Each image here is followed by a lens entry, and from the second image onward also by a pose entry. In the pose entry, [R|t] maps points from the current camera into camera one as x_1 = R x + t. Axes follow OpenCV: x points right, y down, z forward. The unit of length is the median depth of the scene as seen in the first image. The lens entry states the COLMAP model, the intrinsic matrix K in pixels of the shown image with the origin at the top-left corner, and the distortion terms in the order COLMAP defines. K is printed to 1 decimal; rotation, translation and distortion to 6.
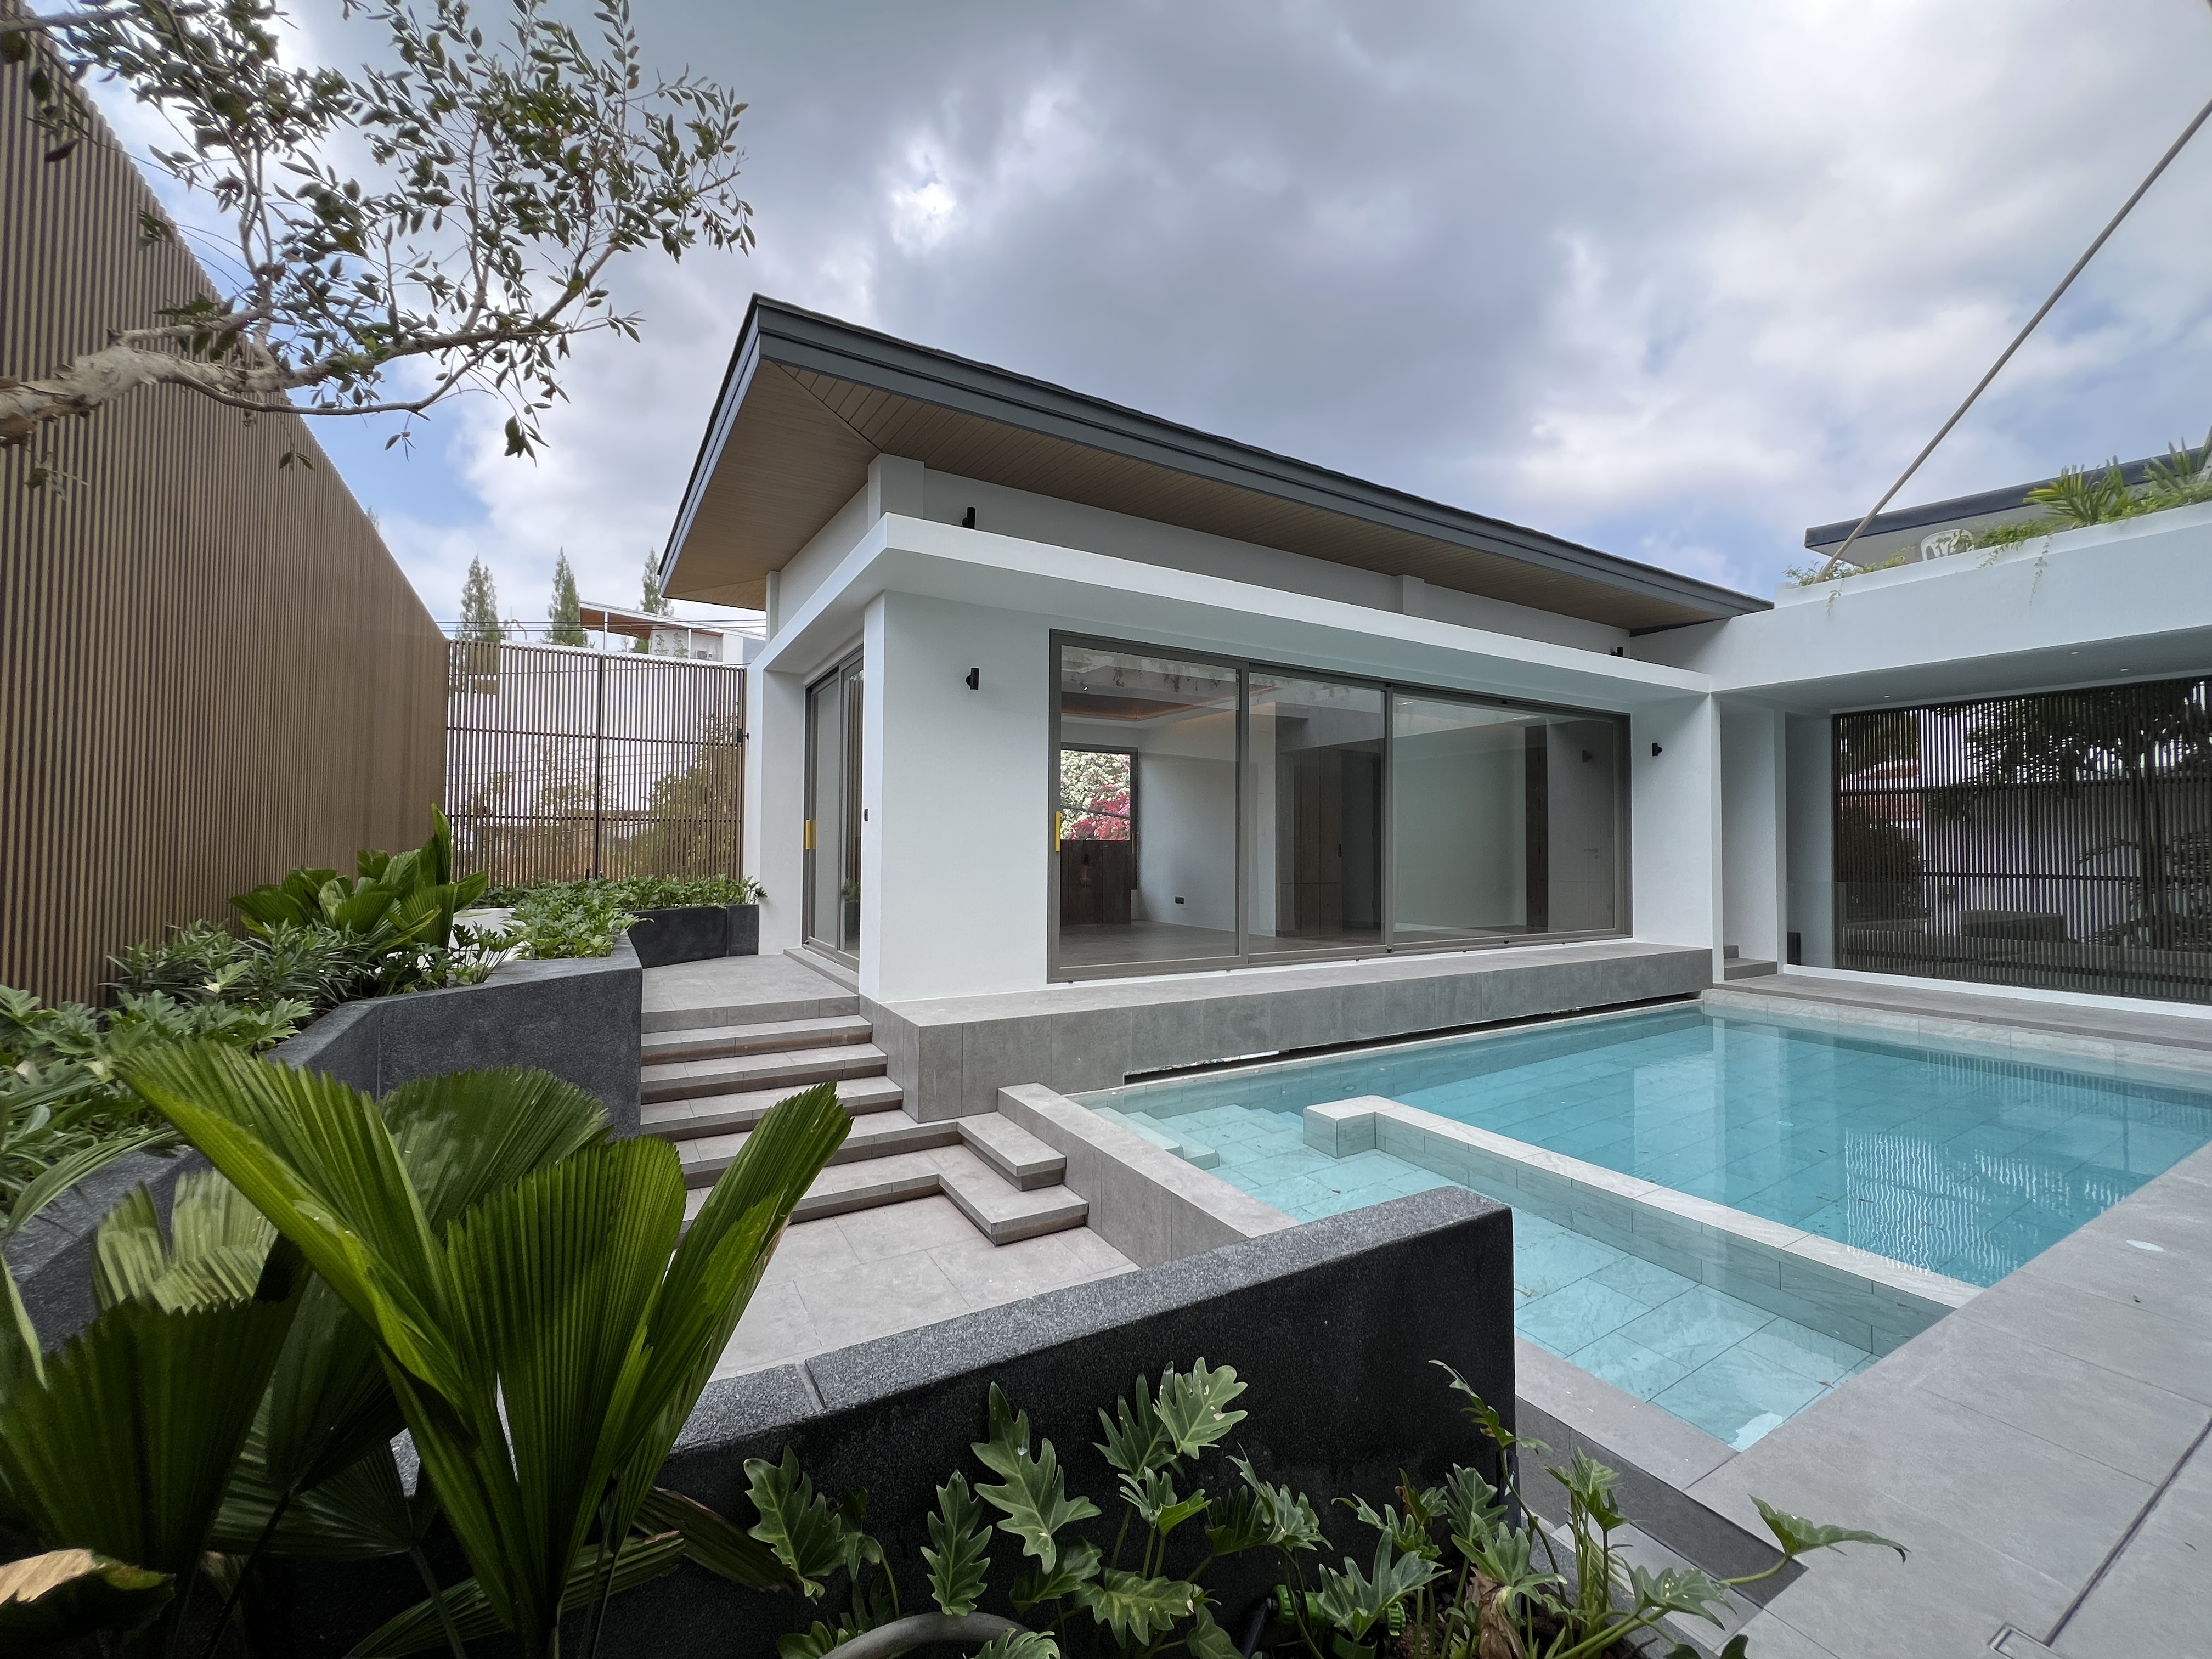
lens RADIAL K [[895.5, 0, 1098.0], [0, 895.5, 827.2], [0, 0, 1]] dist [-0.000008, -0.000103]
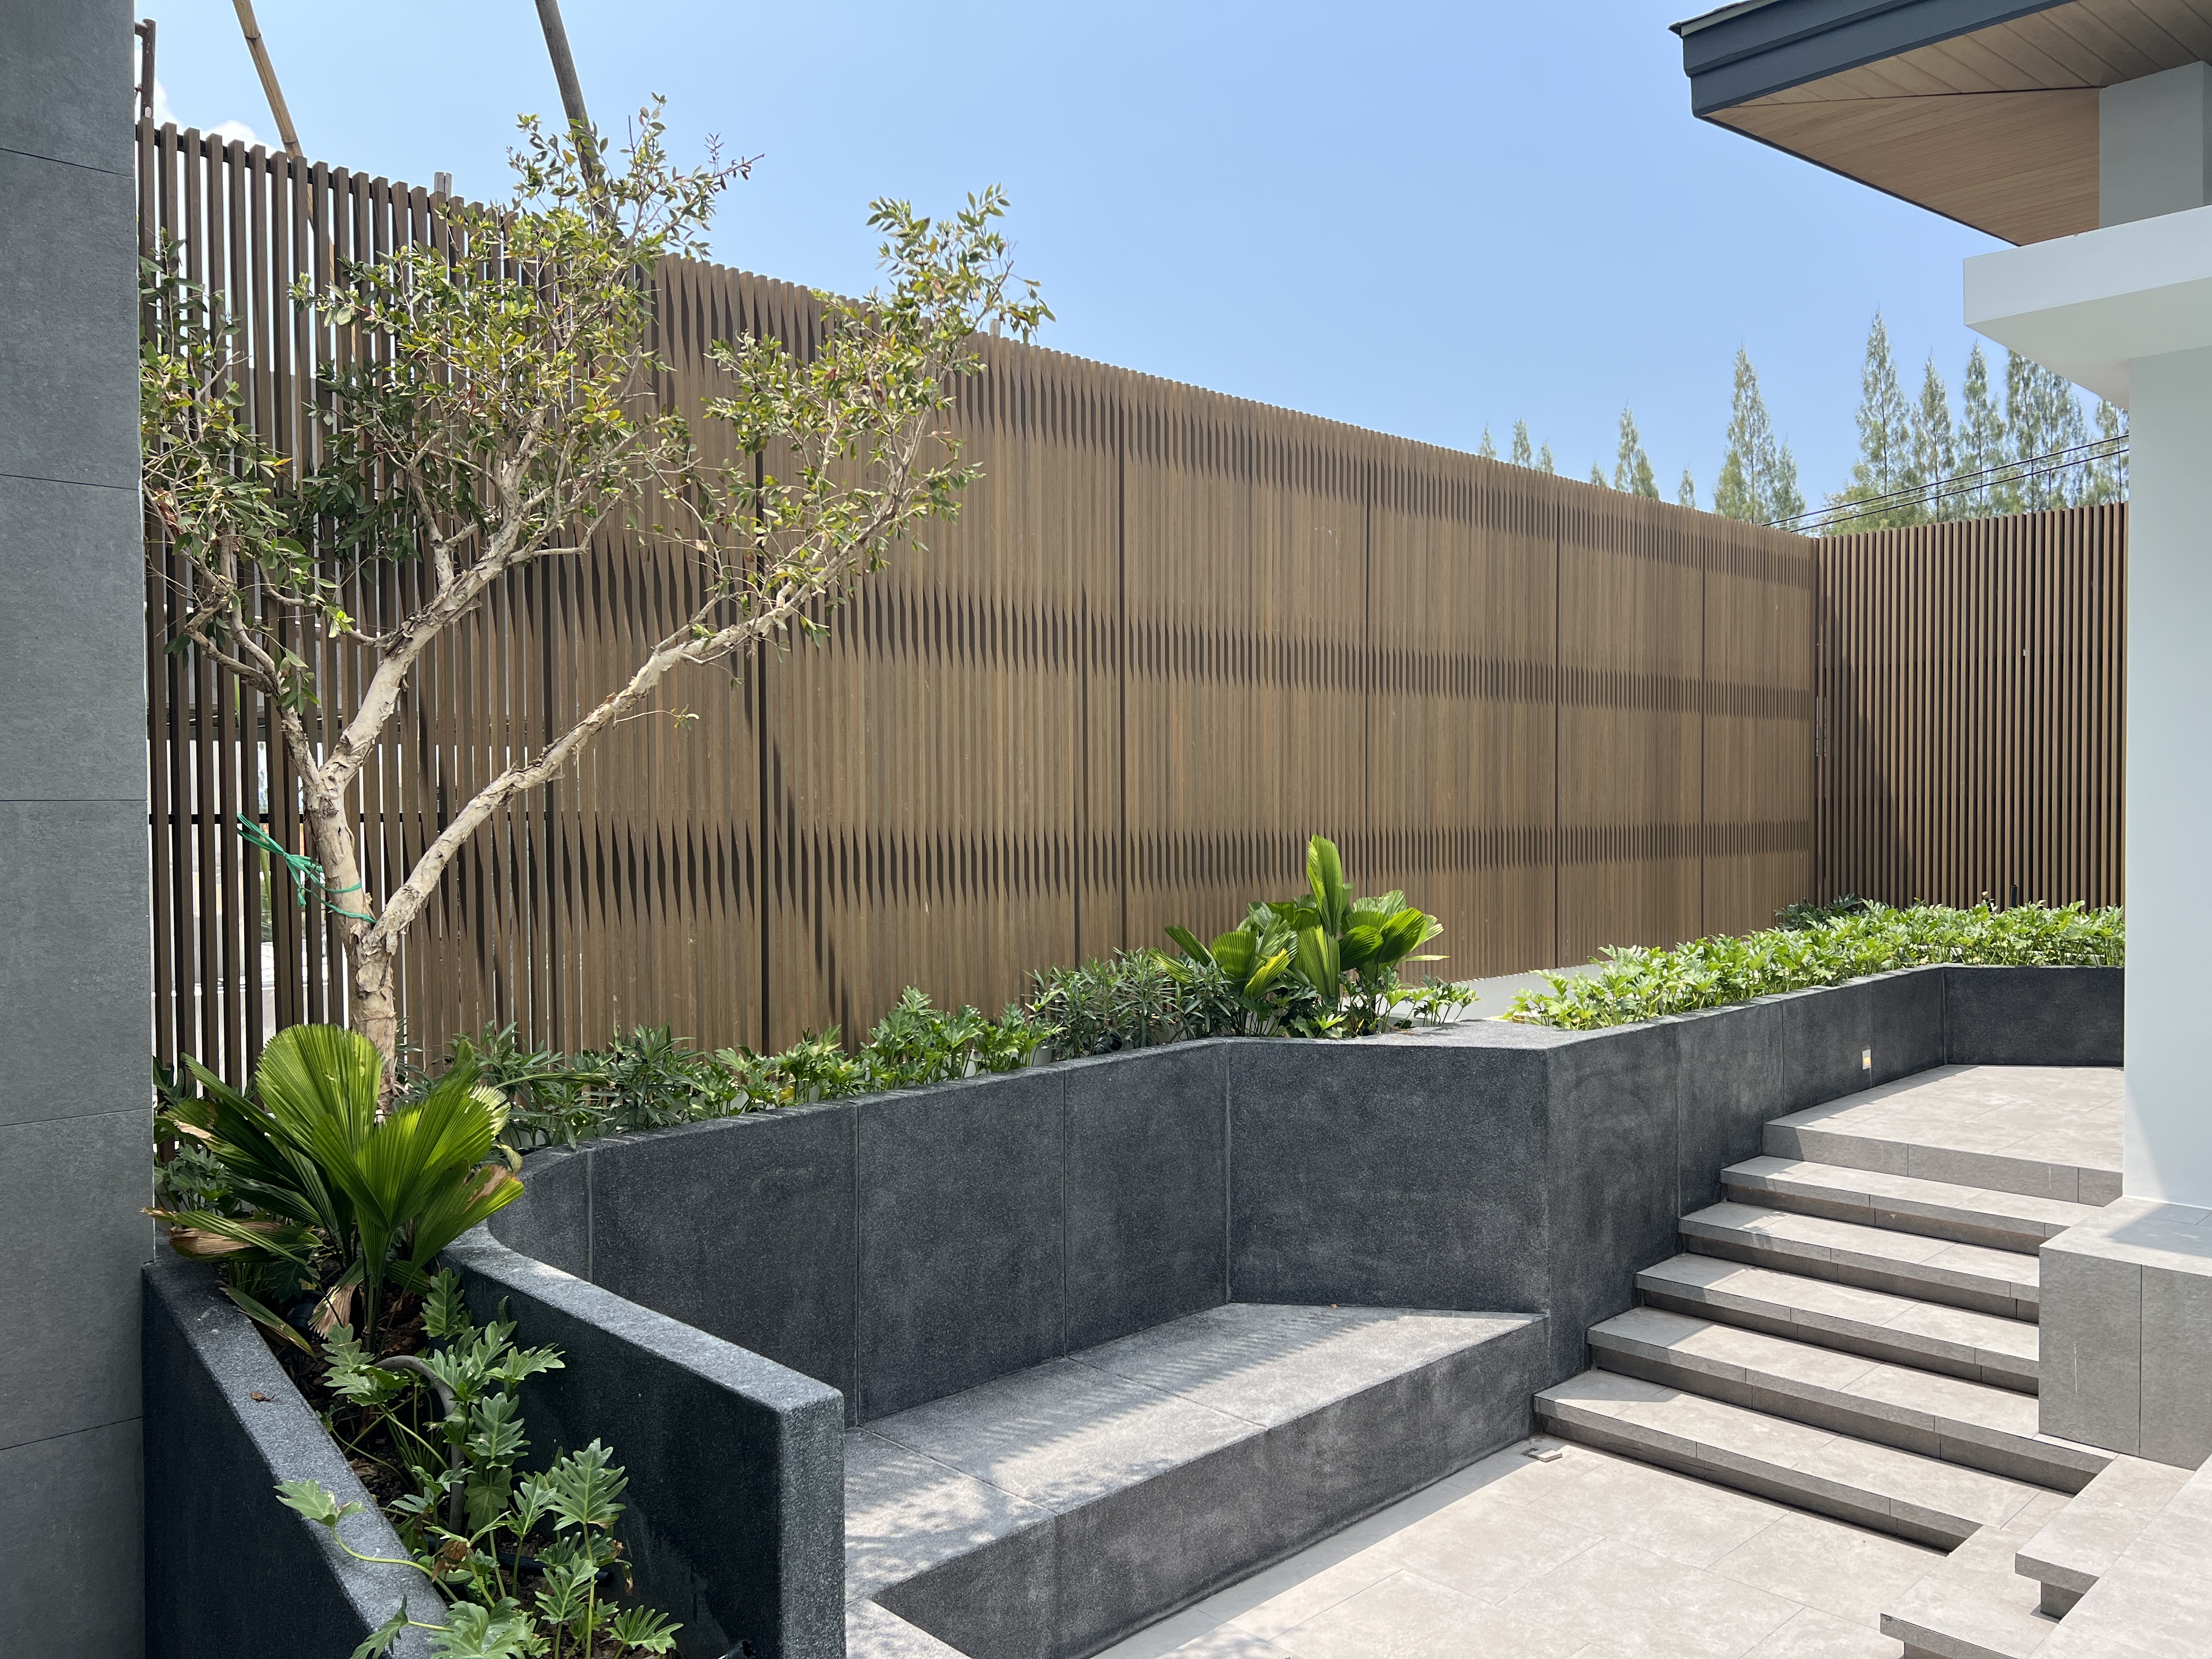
lens RADIAL K [[1673.9, 0, 1113.9], [0, 1673.9, 828.8], [0, 0, 1]] dist [0.068613, -0.077983]
pose [[0.244917, 0.012106, -0.969468, 0.469570], [0.033263, 0.999228, 0.020881, -0.041750], [0.968973, -0.037362, 0.244326, 0.197266]]
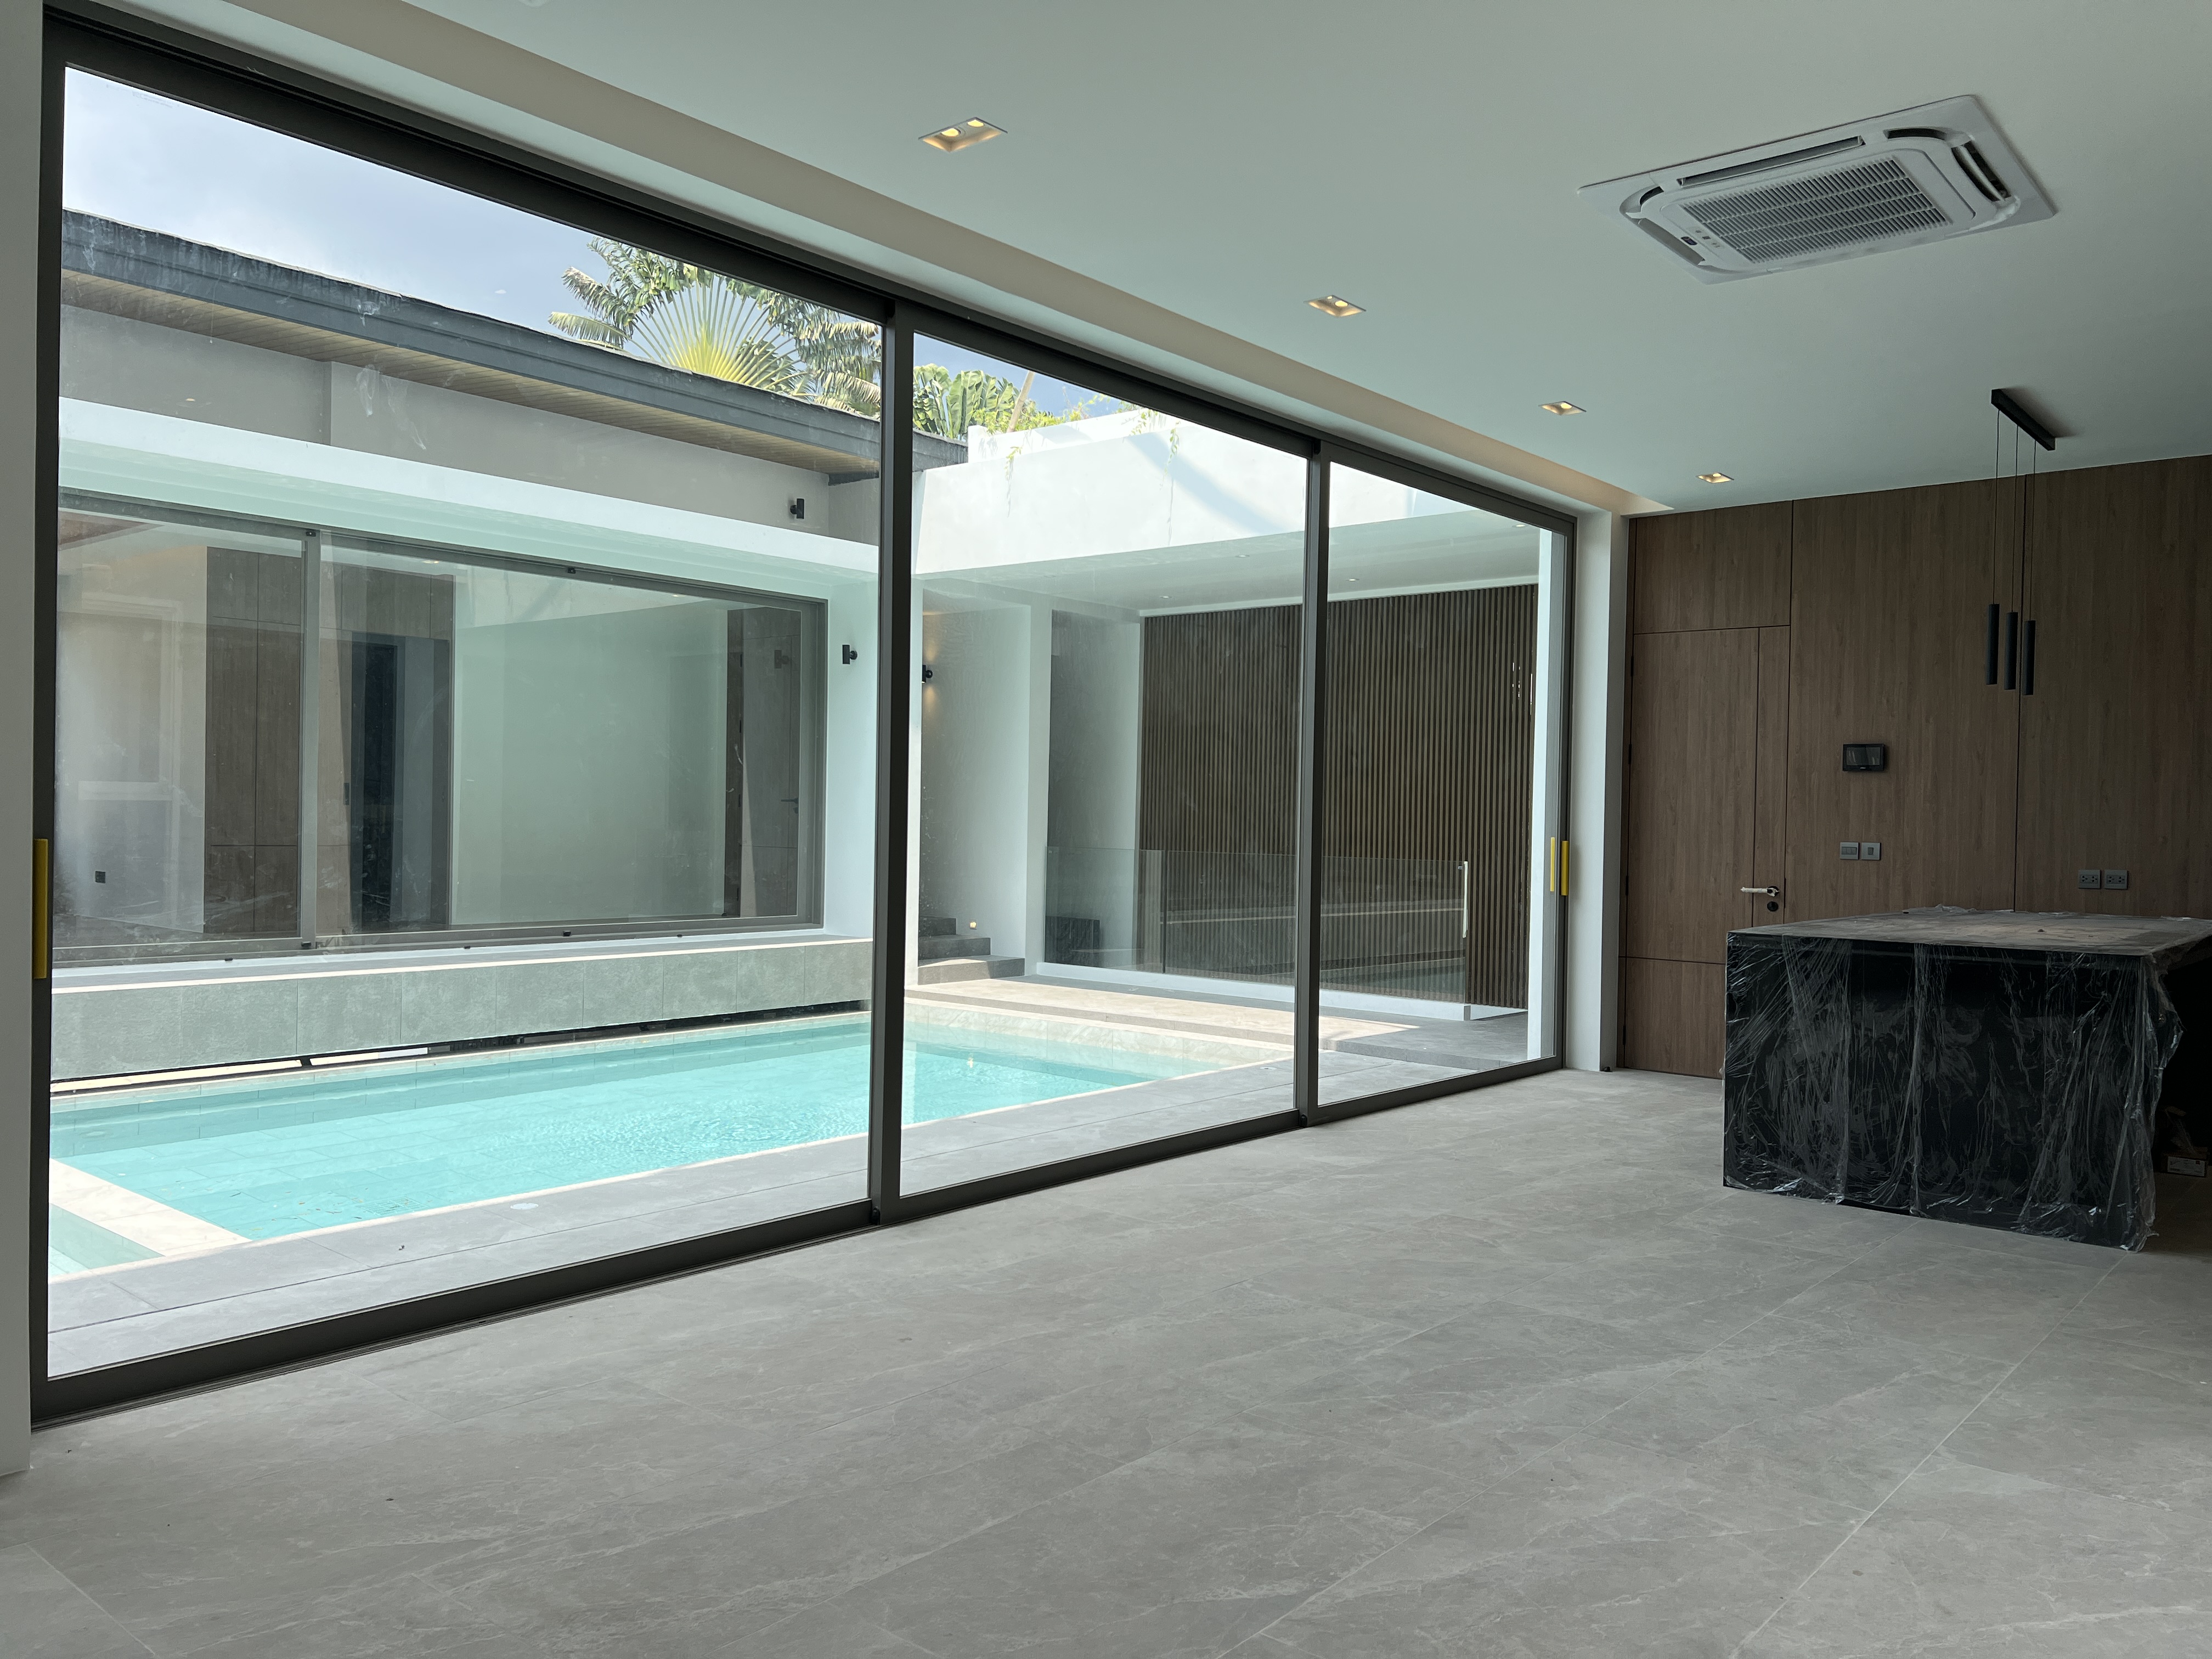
lens RADIAL K [[1665.1, 0, 1111.2], [0, 1665.1, 844.7], [0, 0, 1]] dist [0.061081, -0.061953]
pose [[0.940176, 0.005820, 0.340640, 0.567552], [-0.021776, 0.998836, 0.043035, -0.000295], [-0.339993, -0.047878, 0.939209, -0.419803]]
